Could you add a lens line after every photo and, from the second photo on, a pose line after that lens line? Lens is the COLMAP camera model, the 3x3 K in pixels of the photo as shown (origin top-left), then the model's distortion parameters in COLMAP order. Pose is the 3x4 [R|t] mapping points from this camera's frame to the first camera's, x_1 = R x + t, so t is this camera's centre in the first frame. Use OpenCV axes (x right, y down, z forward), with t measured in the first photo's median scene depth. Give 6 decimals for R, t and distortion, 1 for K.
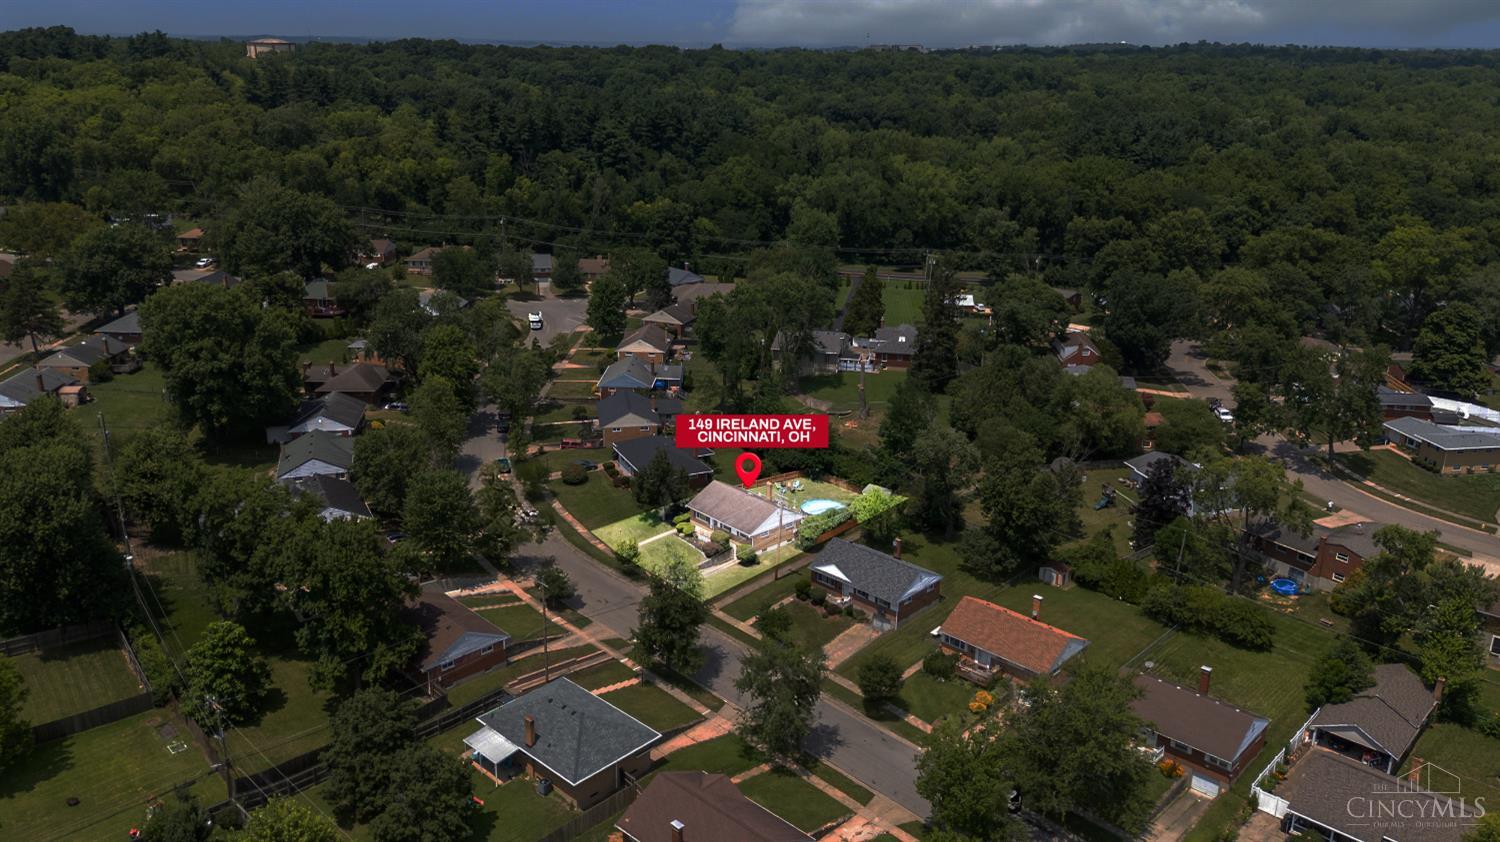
lens RADIAL K [[1113.4, 0, 750.0], [0, 1113.4, 421.0], [0, 0, 1]] dist [0.122835, -0.212281]
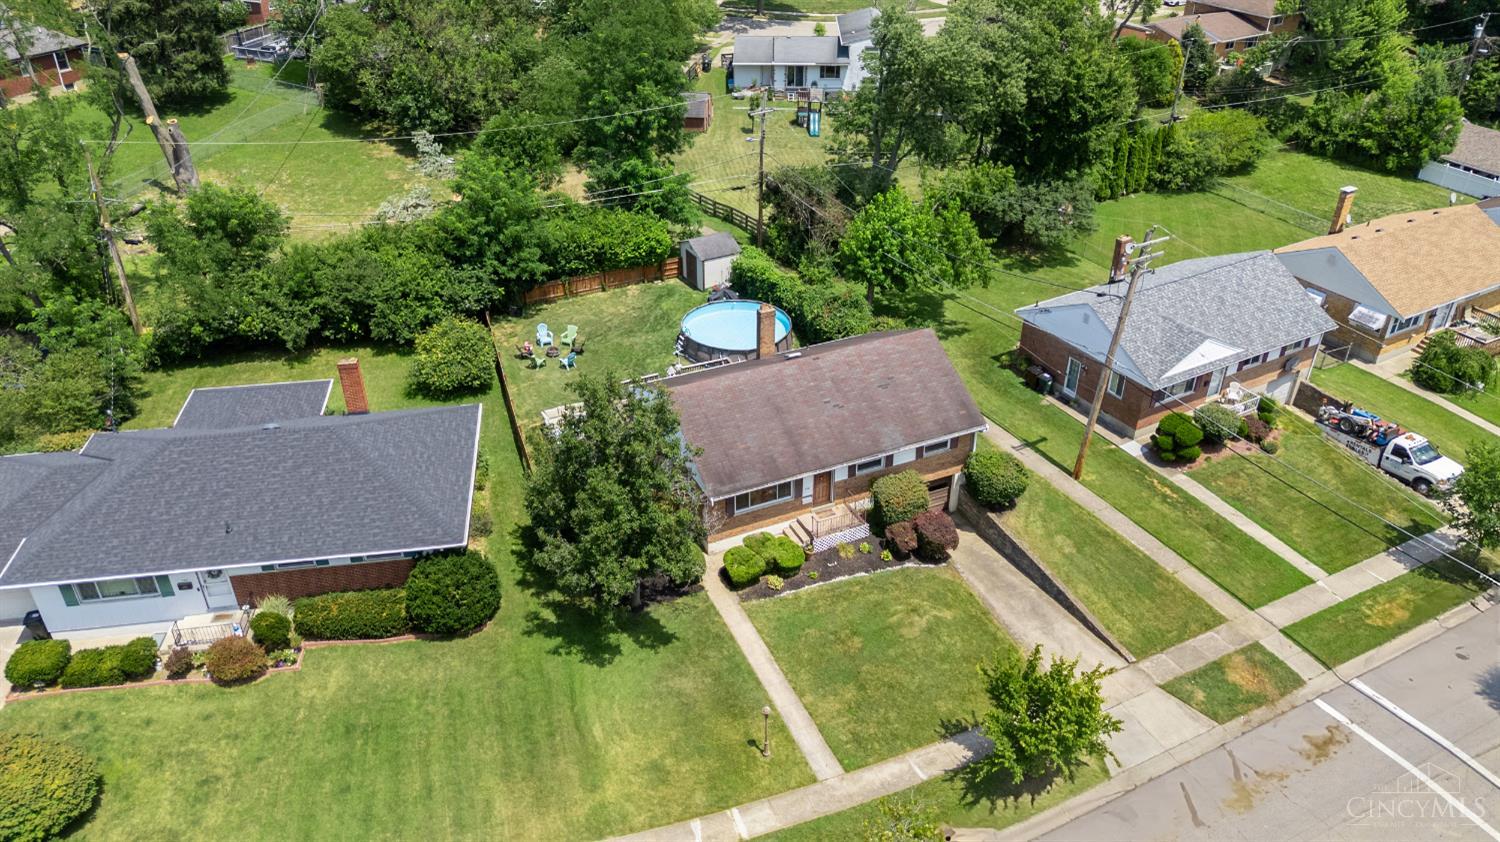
lens RADIAL K [[1105.9, 0, 750.0], [0, 1105.9, 421.0], [0, 0, 1]] dist [0.049924, -0.050868]
pose [[0.289741, -0.517164, 0.805352, -0.226209], [0.306631, 0.847251, 0.433754, -0.051844], [-0.906657, 0.121269, 0.404062, 0.720087]]
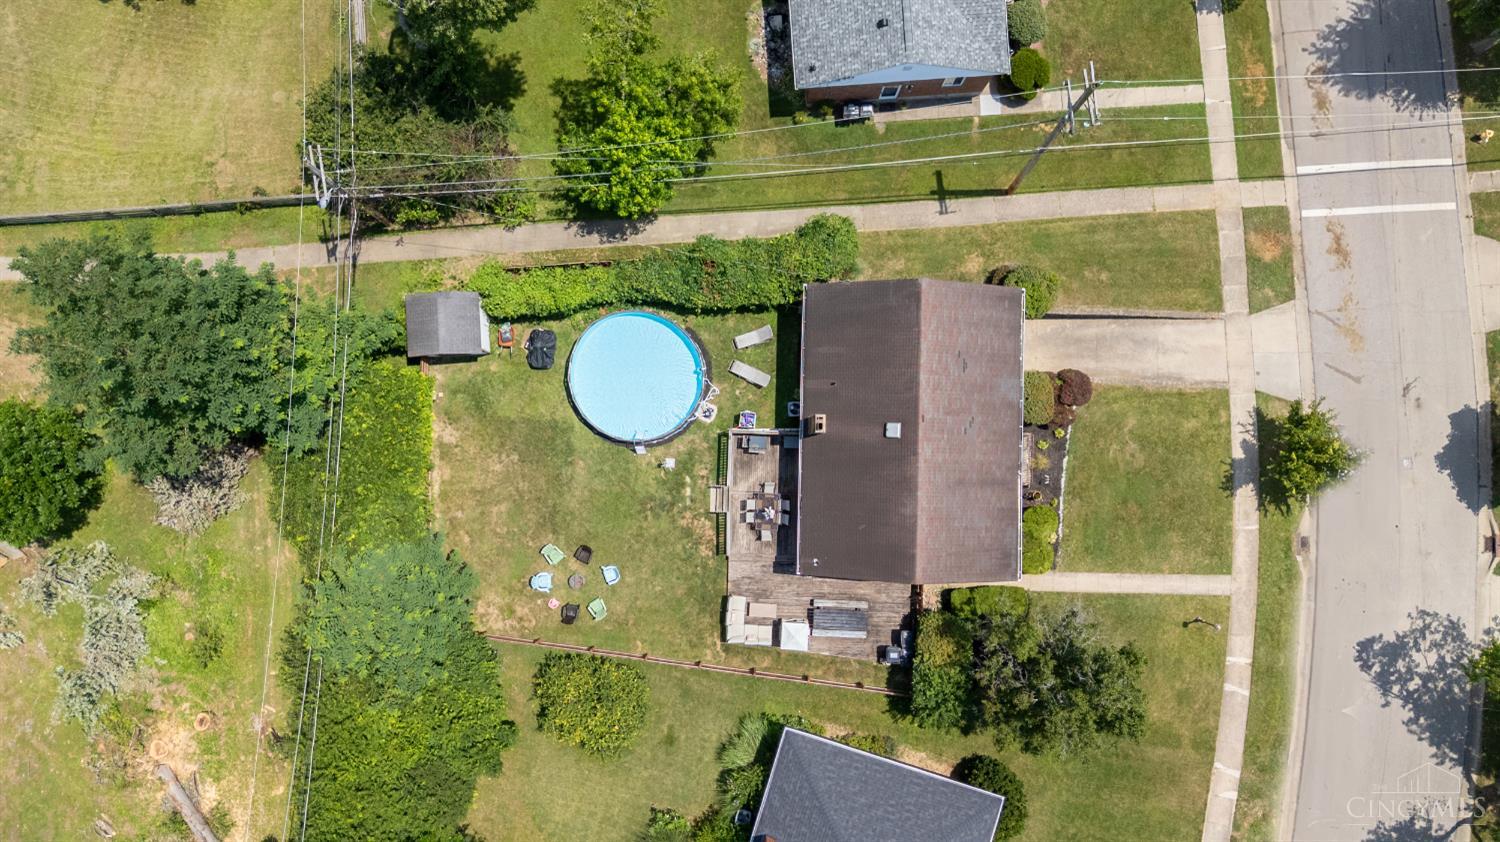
lens RADIAL K [[1101.0, 0, 750.0], [0, 1101.0, 421.0], [0, 0, 1]] dist [0.056547, -0.045524]
pose [[-0.732494, -0.680726, 0.008073, 0.024683], [0.206266, -0.210619, 0.955559, -0.199682], [-0.648774, 0.701606, 0.294688, 0.761322]]
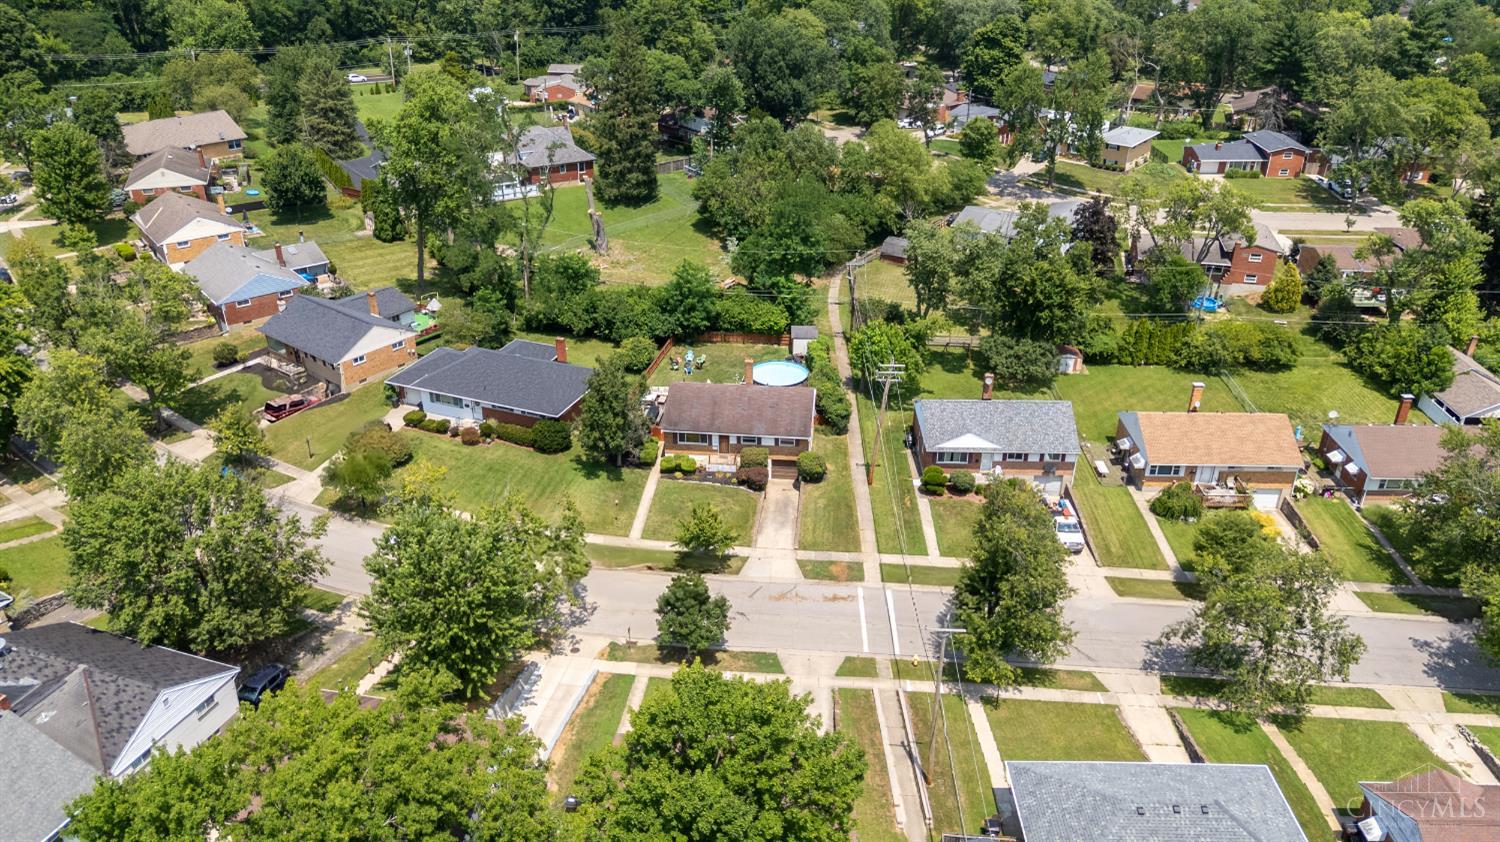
lens RADIAL K [[1101.0, 0, 750.0], [0, 1101.0, 421.0], [0, 0, 1]] dist [0.056547, -0.045524]
pose [[0.737216, -0.323378, 0.593244, -0.324939], [0.218232, 0.944930, 0.243889, -0.060013], [-0.639443, -0.050334, 0.767189, 0.397421]]
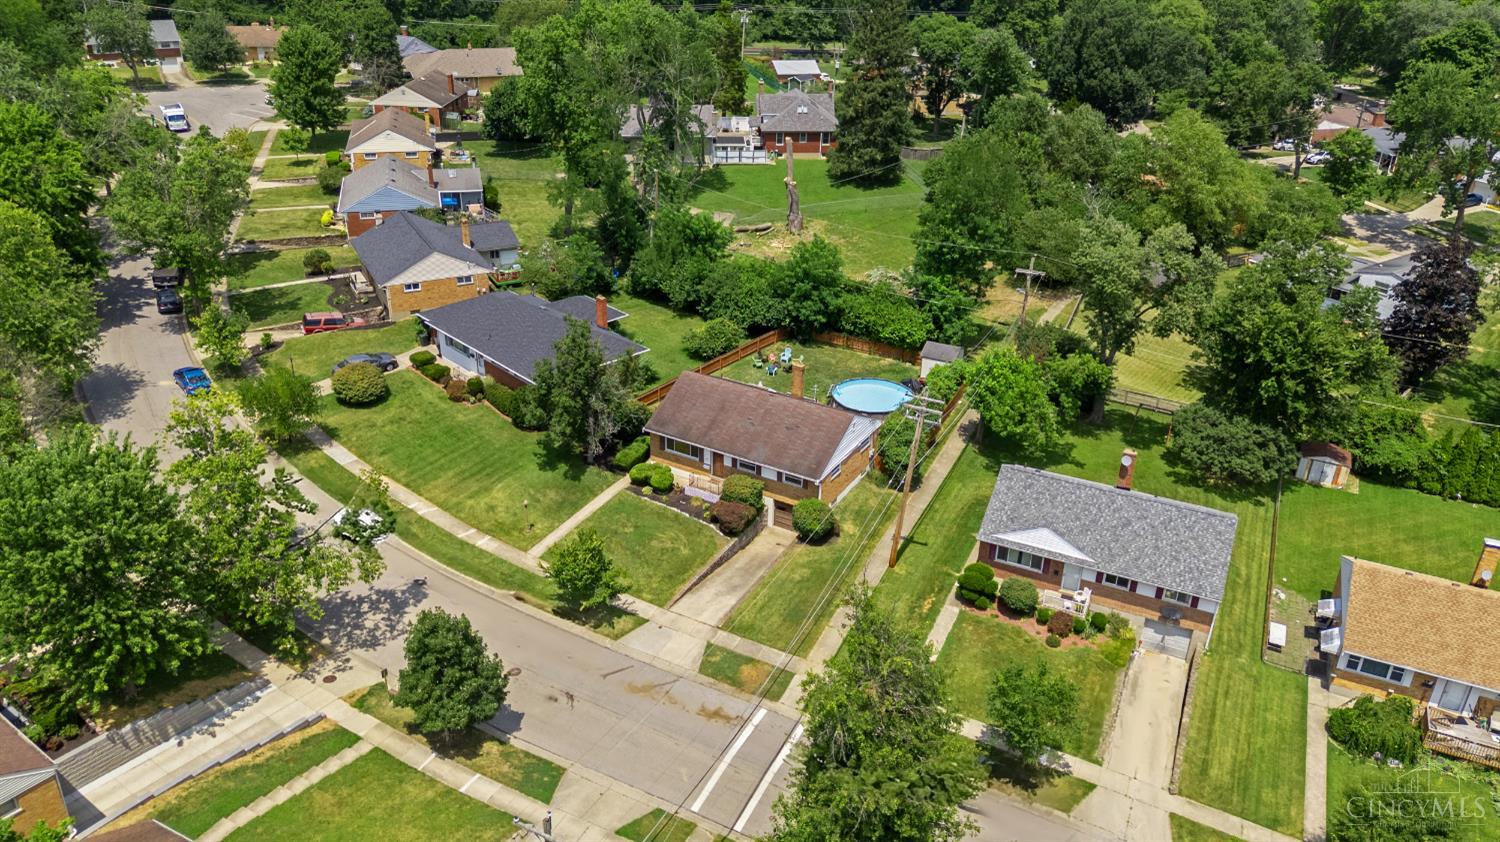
lens RADIAL K [[1101.0, 0, 750.0], [0, 1101.0, 421.0], [0, 0, 1]] dist [0.056547, -0.045524]
pose [[0.950186, -0.130667, 0.282971, -0.122488], [0.086630, 0.982825, 0.162944, -0.001406], [-0.299402, -0.130314, 0.945186, 0.439114]]
